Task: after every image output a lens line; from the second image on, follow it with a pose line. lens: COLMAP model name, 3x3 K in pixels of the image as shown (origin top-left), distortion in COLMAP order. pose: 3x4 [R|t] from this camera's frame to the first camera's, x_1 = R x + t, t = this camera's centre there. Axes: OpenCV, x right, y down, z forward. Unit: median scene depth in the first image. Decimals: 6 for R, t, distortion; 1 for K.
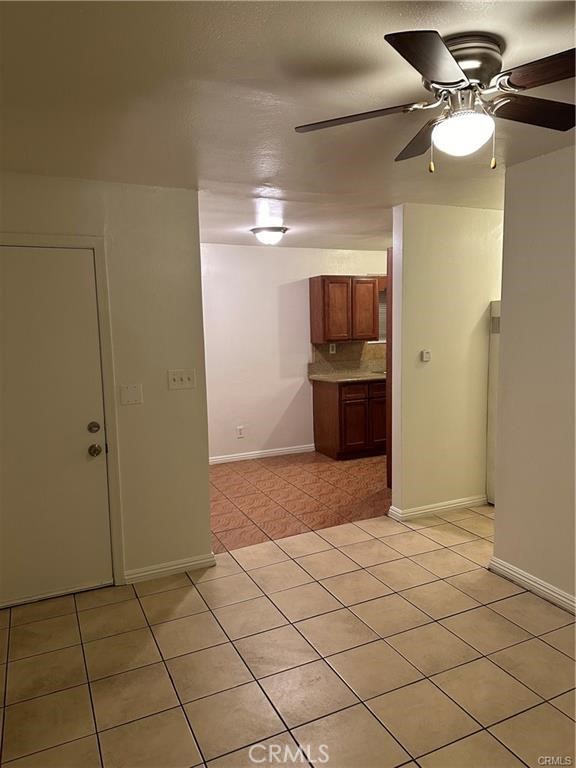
lens RADIAL K [[542.9, 0, 287.6], [0, 542.9, 389.5], [0, 0, 1]] dist [0.093136, -0.090910]
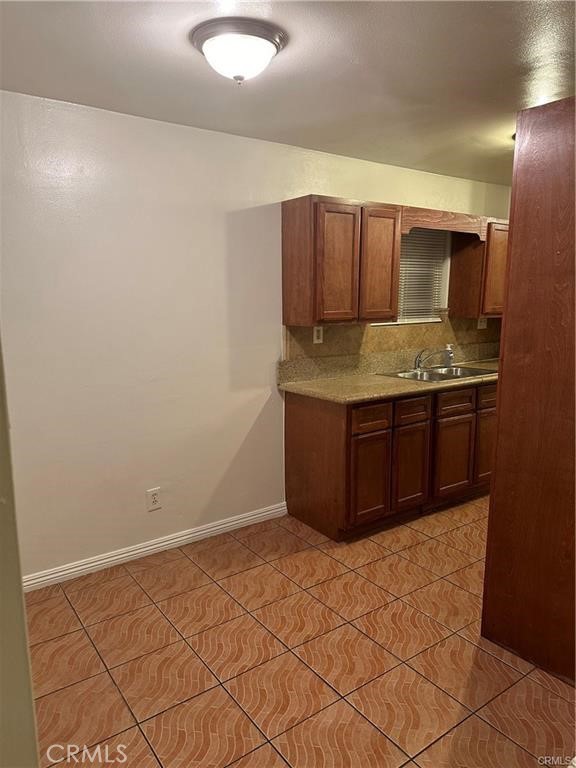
lens RADIAL K [[542.9, 0, 287.6], [0, 542.9, 389.5], [0, 0, 1]] dist [0.093136, -0.090910]
pose [[0.981403, -0.011148, 0.191632, -0.060359], [0.001118, 0.998627, 0.052369, -0.050045], [-0.191953, -0.051180, 0.980069, 0.469327]]
